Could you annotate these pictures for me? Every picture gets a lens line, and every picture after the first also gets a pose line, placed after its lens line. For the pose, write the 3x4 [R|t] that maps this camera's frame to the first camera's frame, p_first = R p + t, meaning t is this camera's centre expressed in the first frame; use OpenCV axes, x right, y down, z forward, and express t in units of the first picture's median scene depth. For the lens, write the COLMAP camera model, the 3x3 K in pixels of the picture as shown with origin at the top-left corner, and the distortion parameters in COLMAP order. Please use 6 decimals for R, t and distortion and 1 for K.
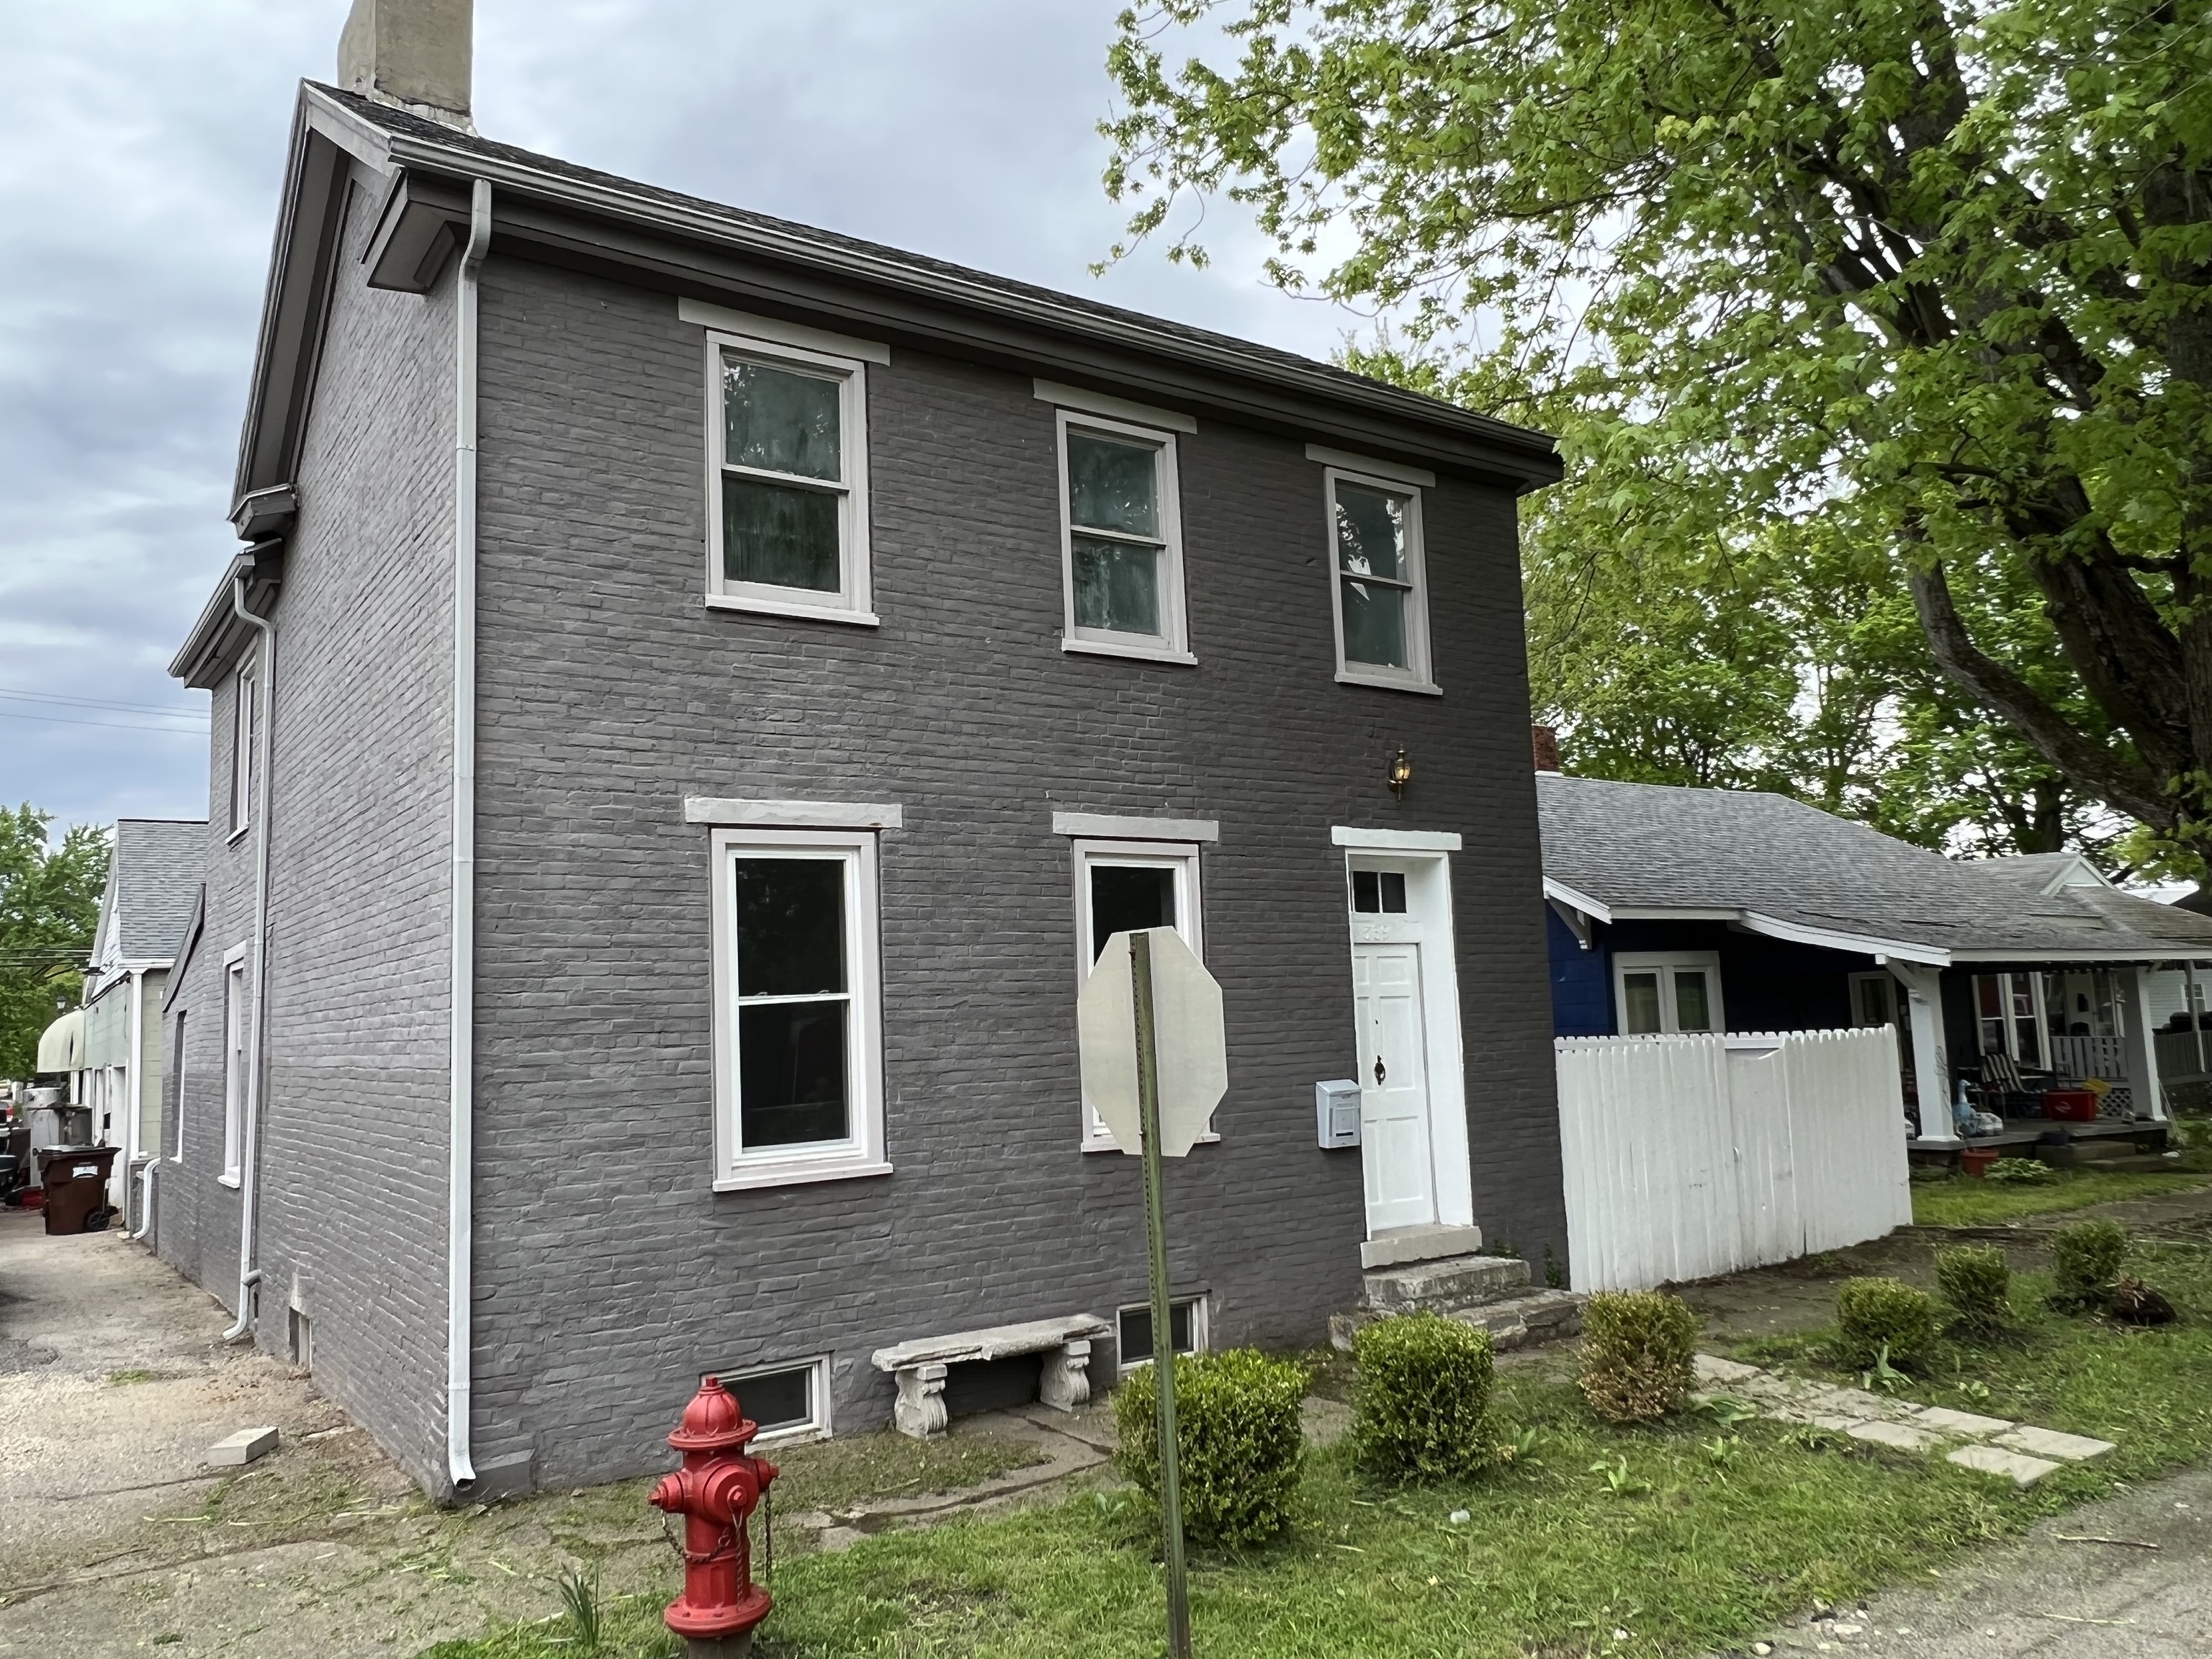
lens RADIAL K [[1581.6, 0, 1118.4], [0, 1581.6, 839.0], [0, 0, 1]] dist [0.001711, -0.003780]
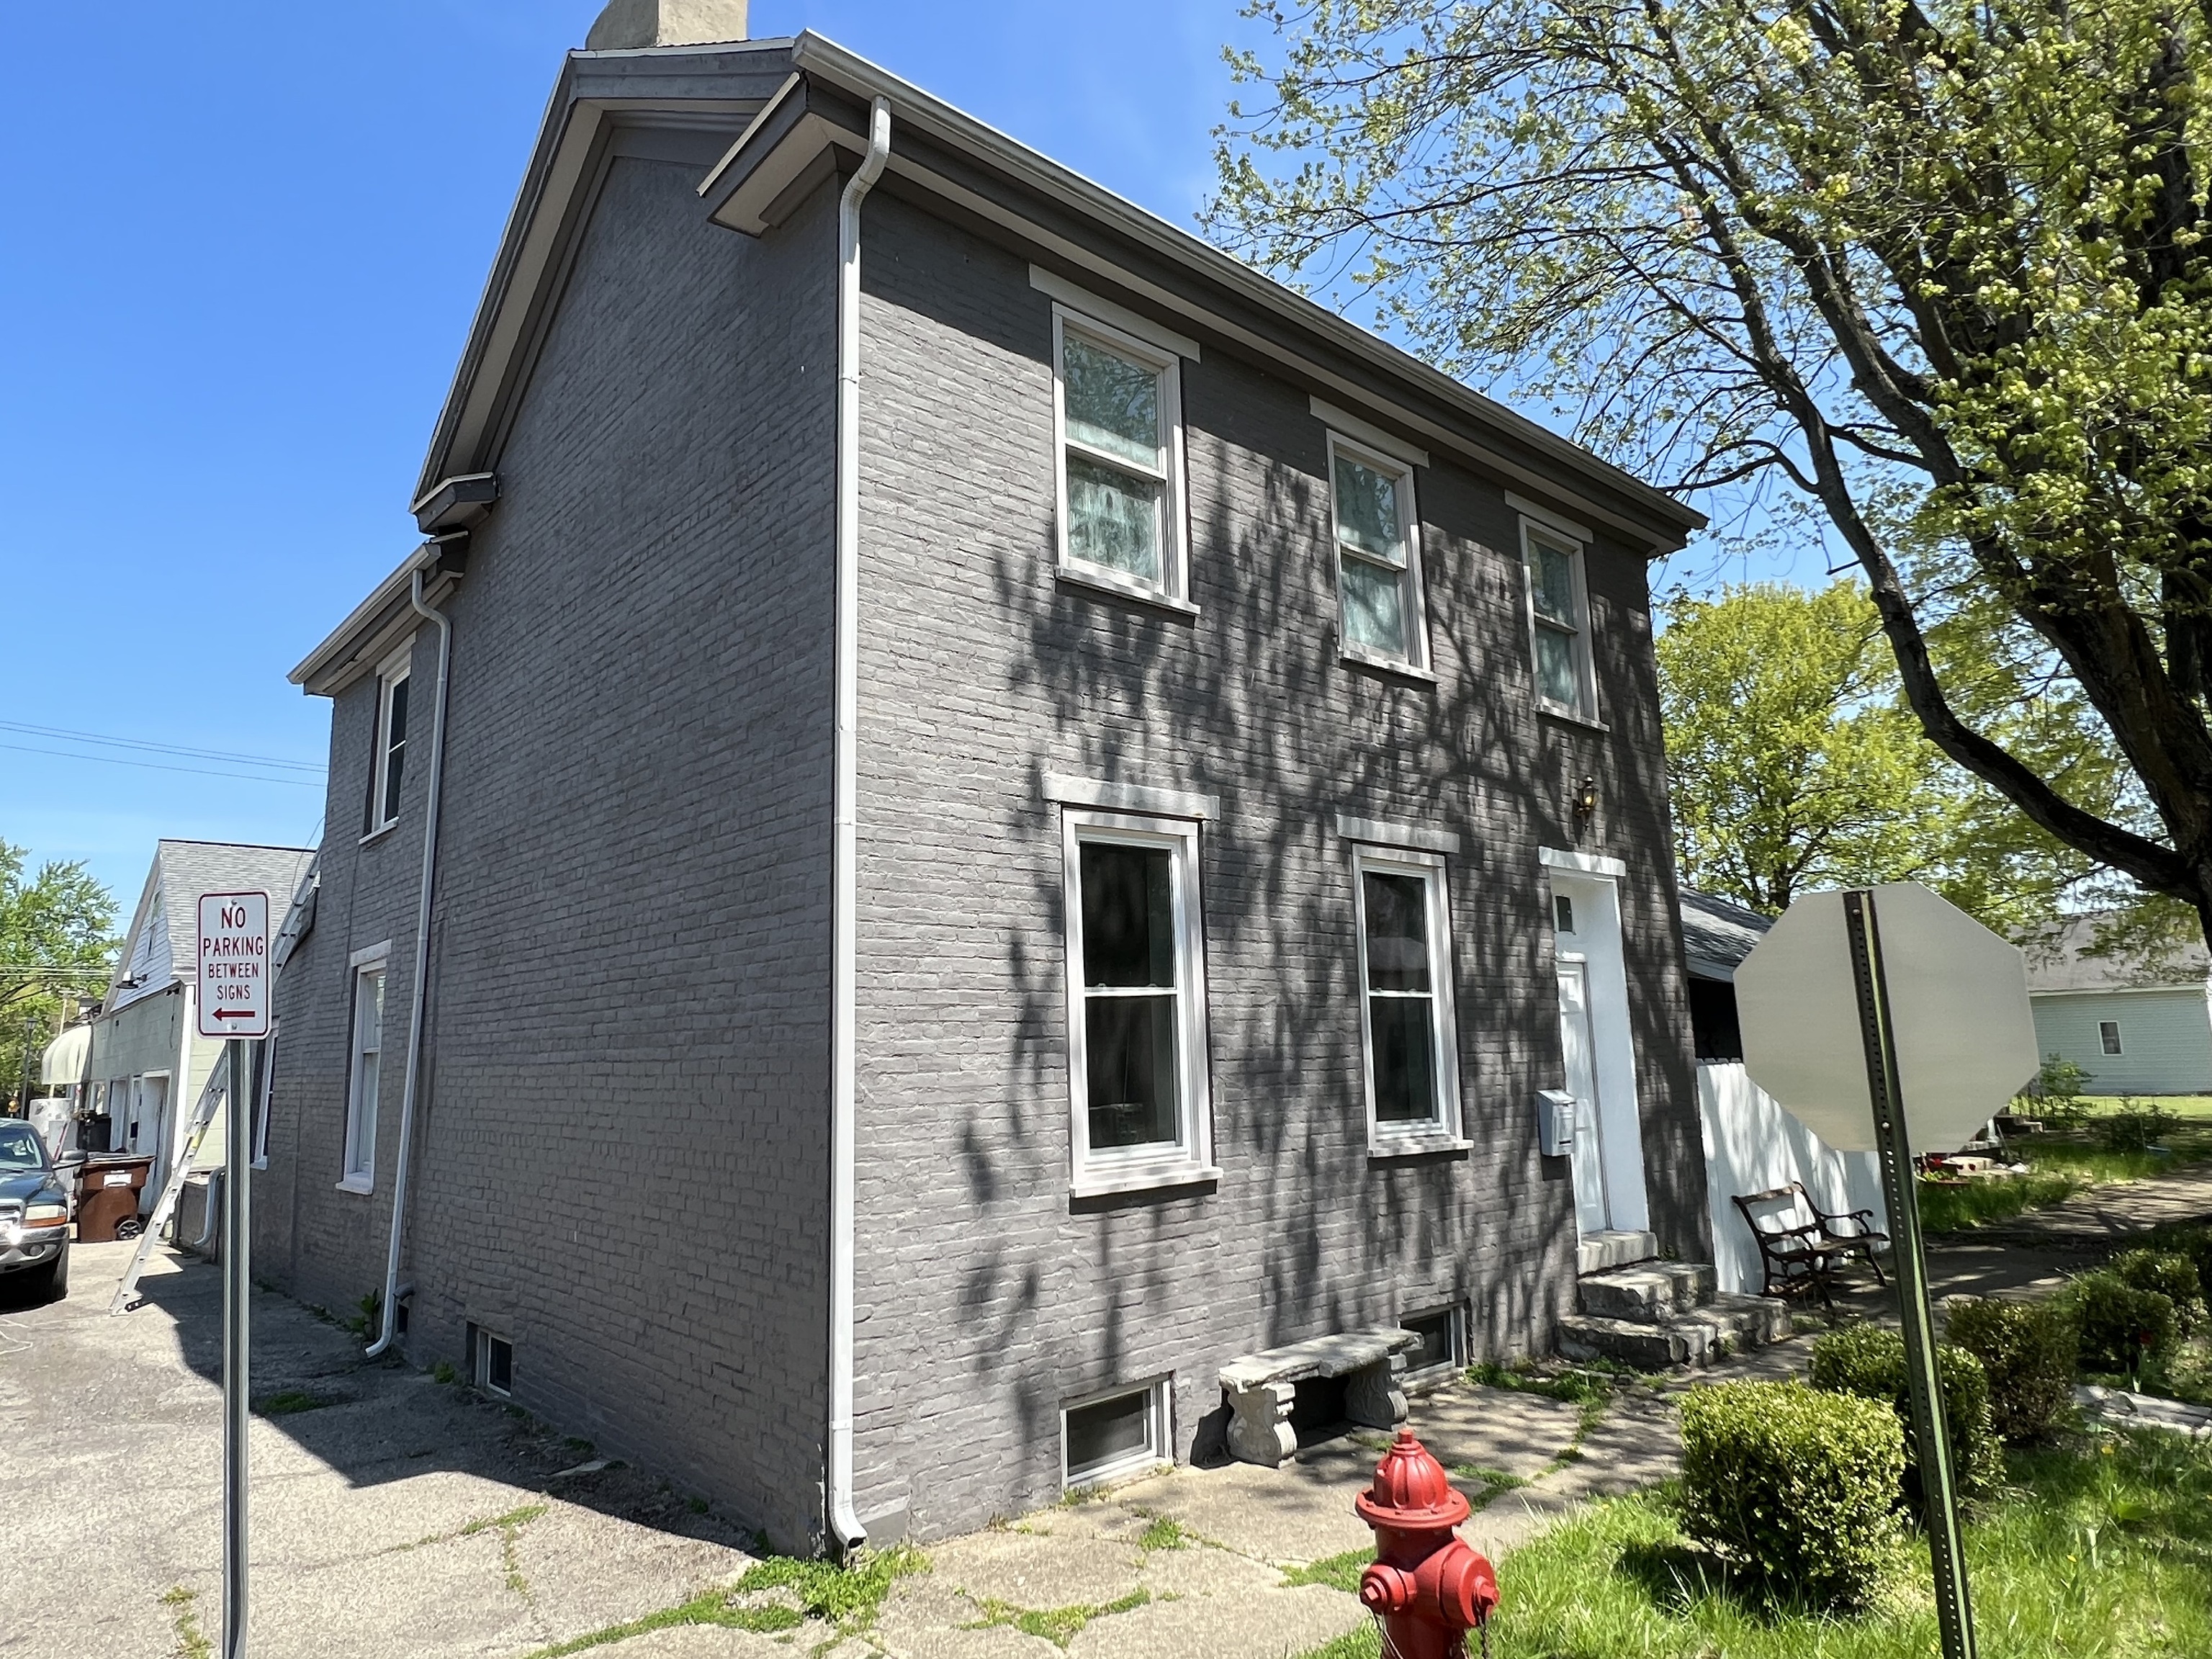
lens RADIAL K [[1311.2, 0, 1124.1], [0, 1311.2, 832.2], [0, 0, 1]] dist [0.001097, -0.002236]
pose [[0.993443, 0.031910, 0.109789, -0.276422], [-0.025760, 0.998042, -0.056991, 0.046770], [-0.111393, 0.053789, 0.992320, 0.199001]]
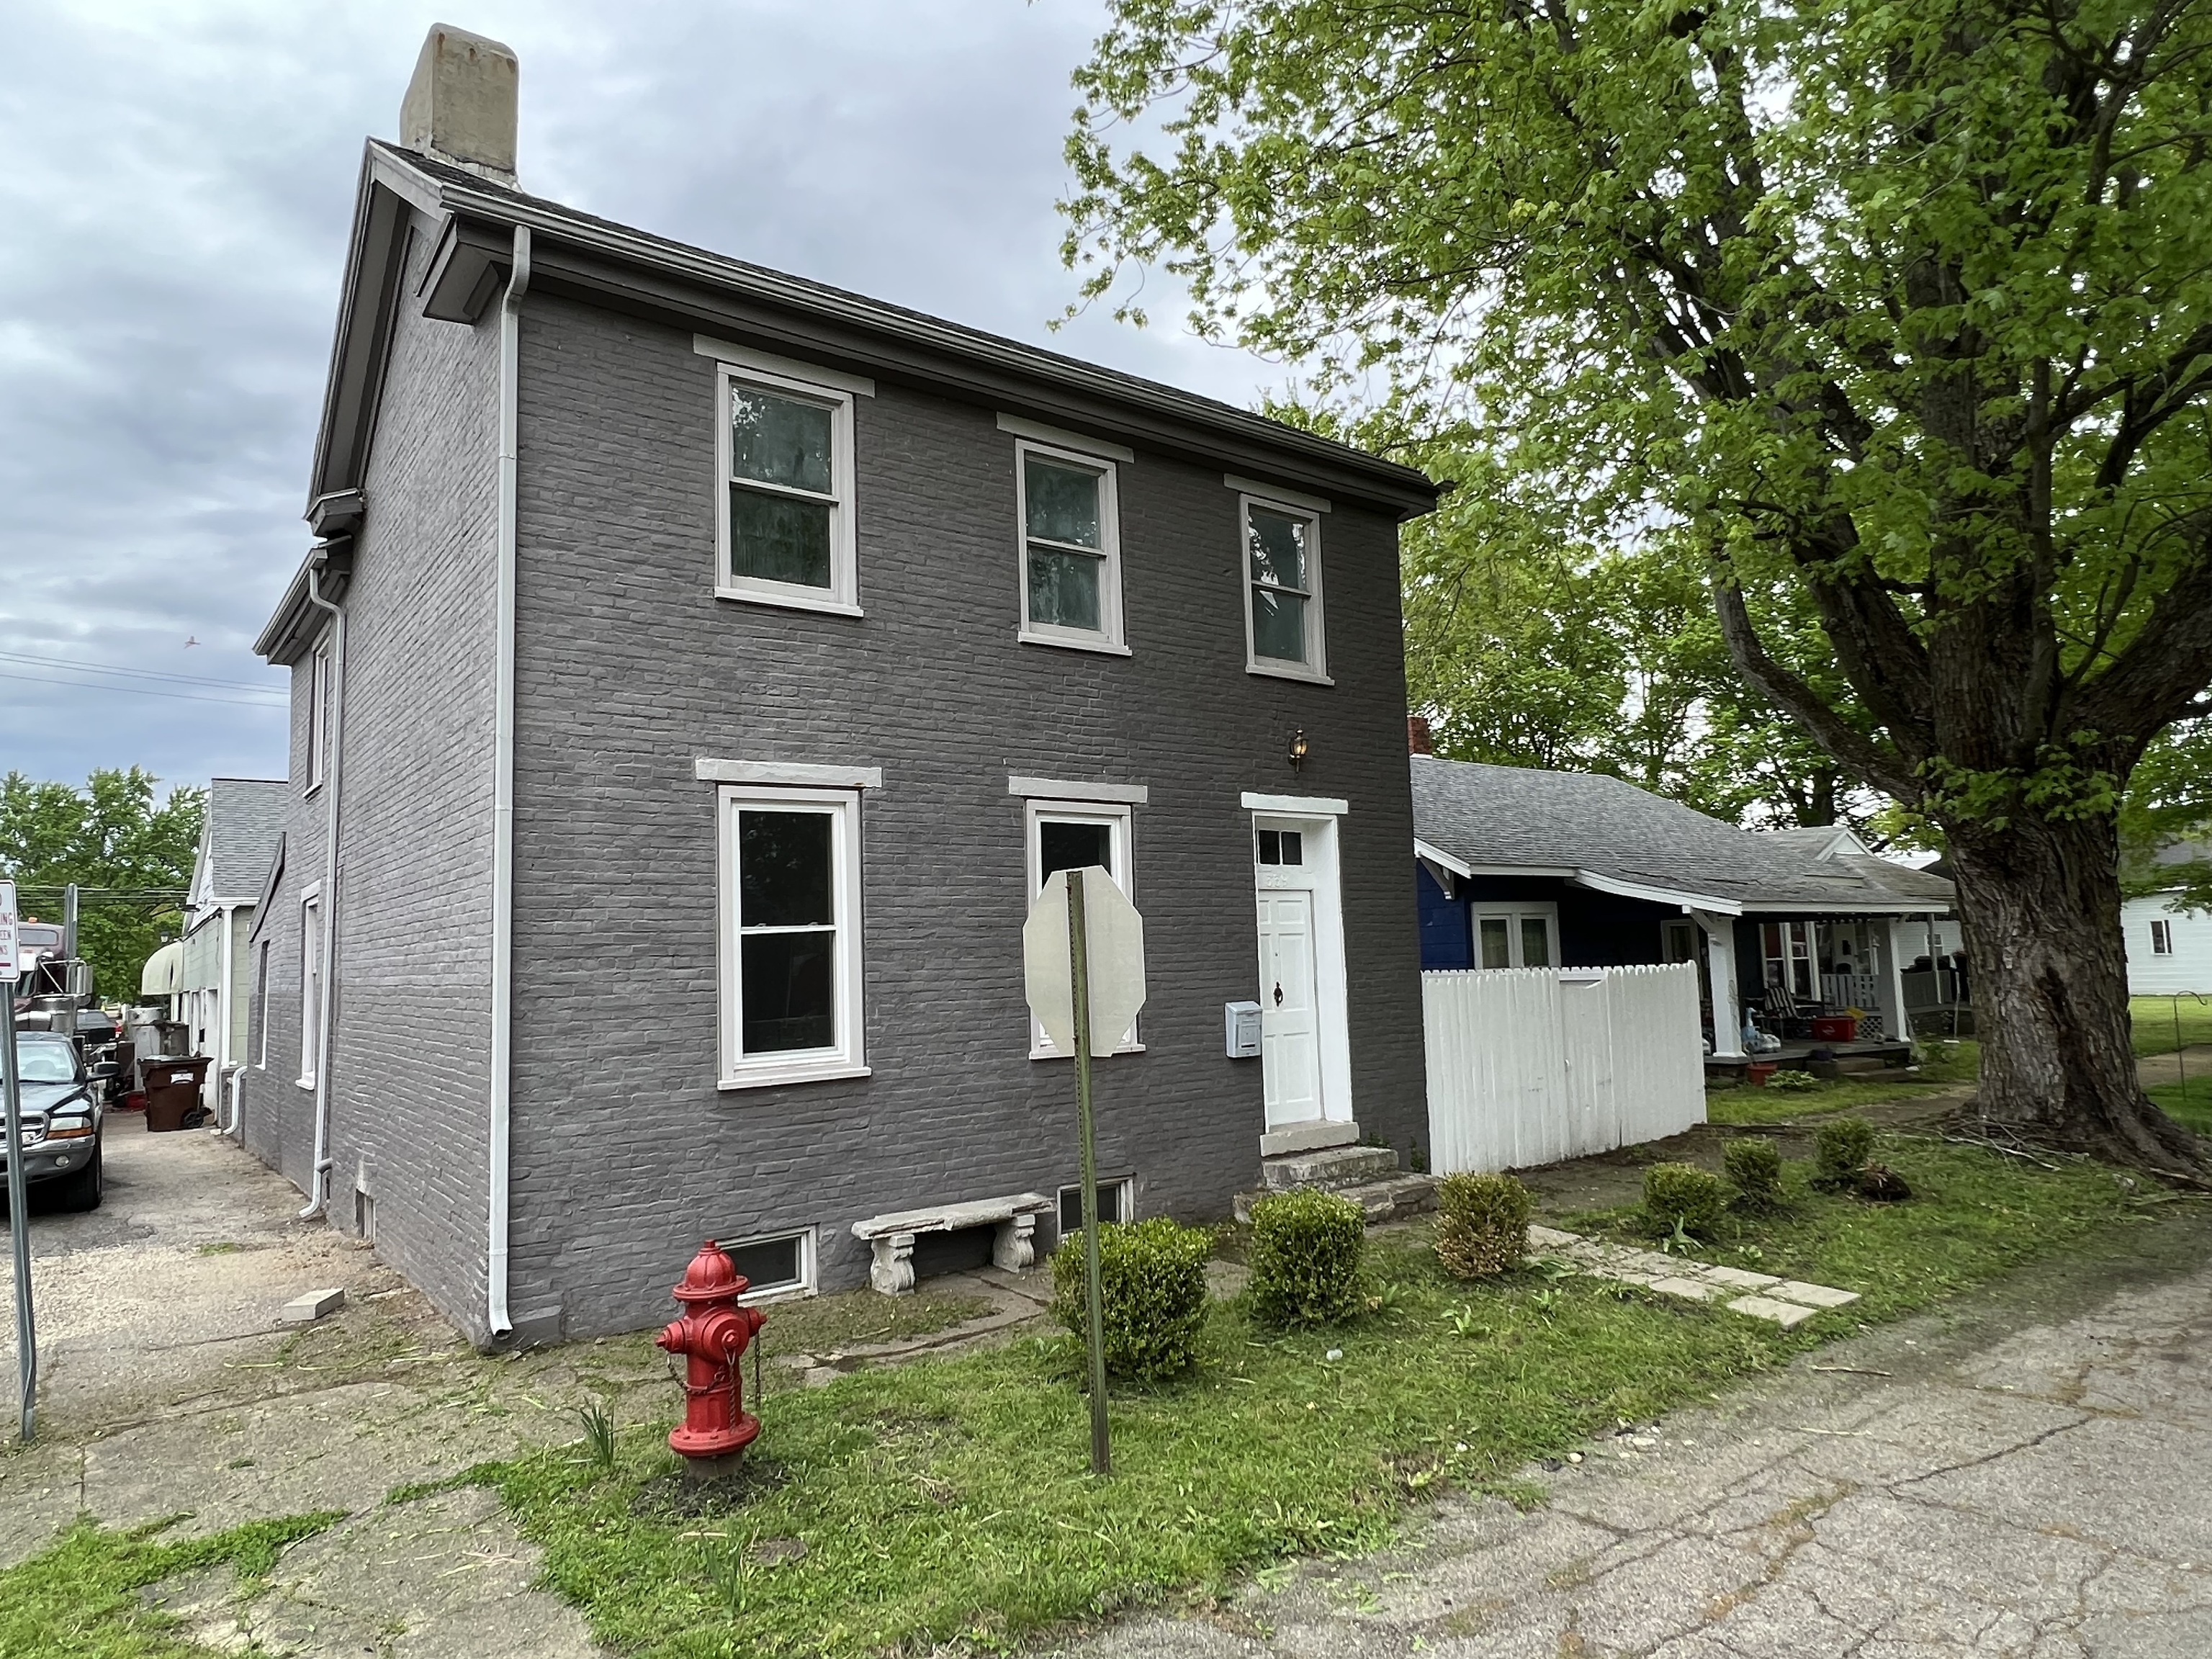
lens RADIAL K [[1311.2, 0, 1128.9], [0, 1311.2, 833.1], [0, 0, 1]] dist [0.001097, -0.002236]
pose [[0.998943, 0.010971, 0.044629, 0.005790], [-0.011793, 0.999765, 0.018198, 0.007081], [-0.044419, -0.018705, 0.998838, 0.003742]]
